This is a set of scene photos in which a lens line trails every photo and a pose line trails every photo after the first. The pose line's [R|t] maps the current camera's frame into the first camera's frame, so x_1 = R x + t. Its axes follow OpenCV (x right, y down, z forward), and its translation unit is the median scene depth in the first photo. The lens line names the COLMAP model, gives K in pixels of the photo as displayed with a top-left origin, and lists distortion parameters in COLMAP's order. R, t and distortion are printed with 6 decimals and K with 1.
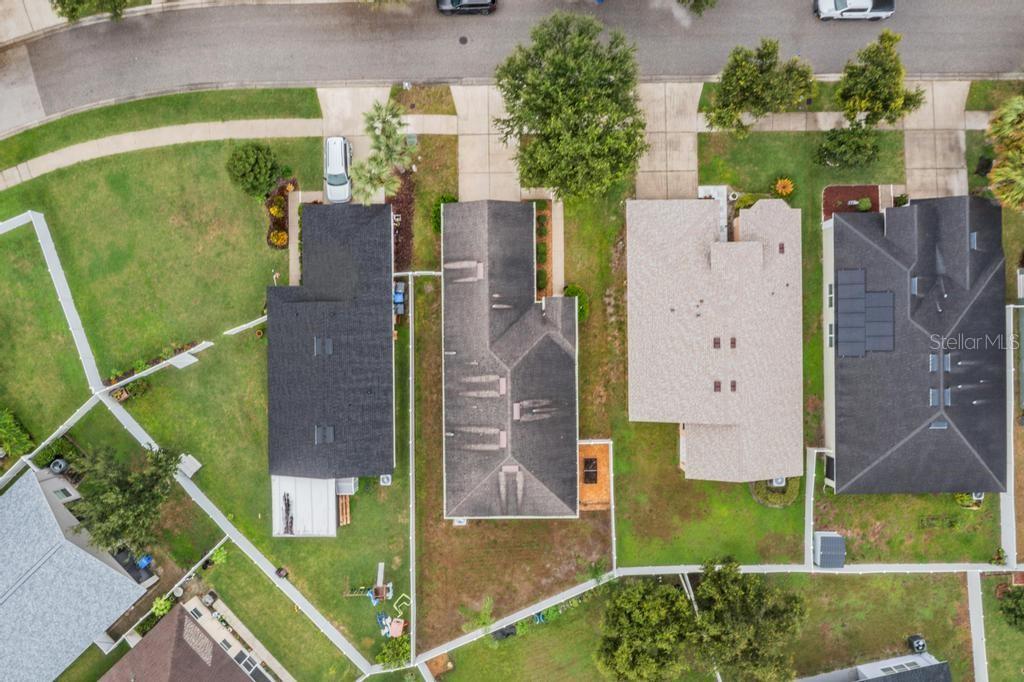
lens RADIAL K [[796.6, 0, 512.0], [0, 796.6, 341.0], [0, 0, 1]] dist [-0.005392, -0.000938]
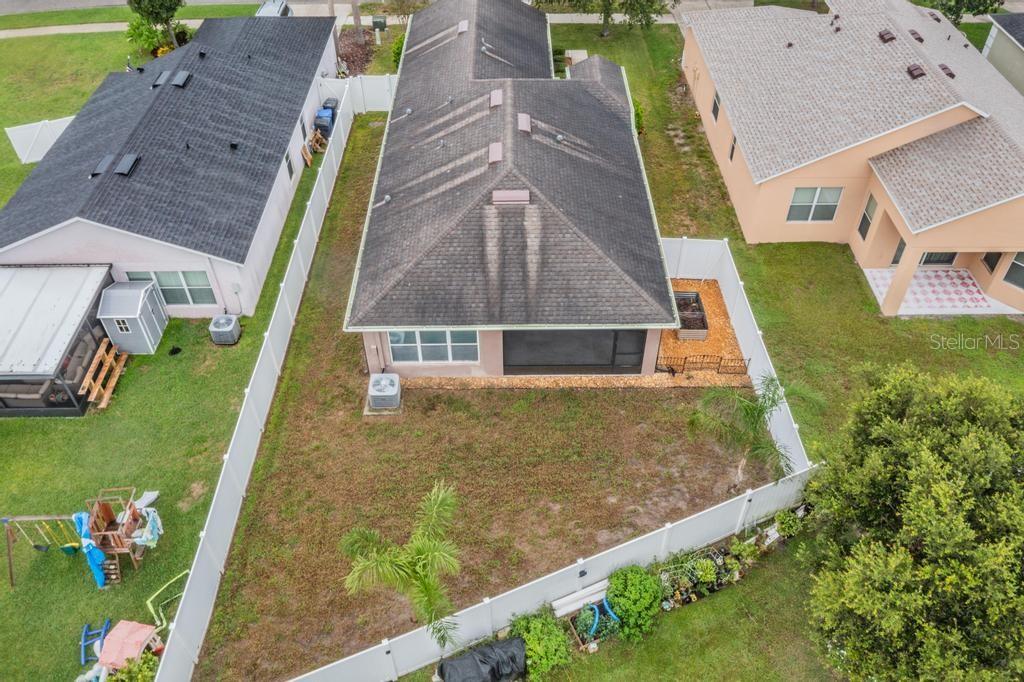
lens RADIAL K [[796.6, 0, 512.0], [0, 796.6, 341.0], [0, 0, 1]] dist [-0.005392, -0.000938]
pose [[0.999908, 0.011598, 0.007034, -0.003432], [-0.003083, 0.699319, -0.714803, 0.497963], [-0.013209, 0.714716, 0.699290, 0.707558]]
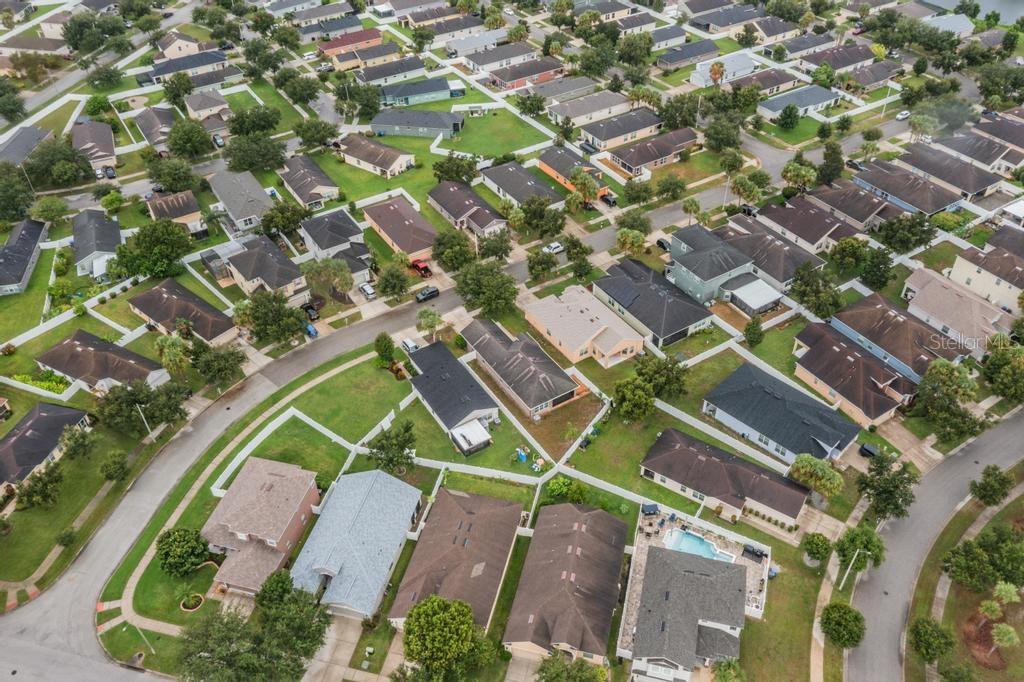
lens RADIAL K [[796.6, 0, 512.0], [0, 796.6, 341.0], [0, 0, 1]] dist [-0.005392, -0.000938]
pose [[0.843744, -0.344464, 0.411632, -0.969540], [0.536714, 0.549872, -0.639984, 1.481899], [-0.005894, 0.760911, 0.648829, -0.585837]]
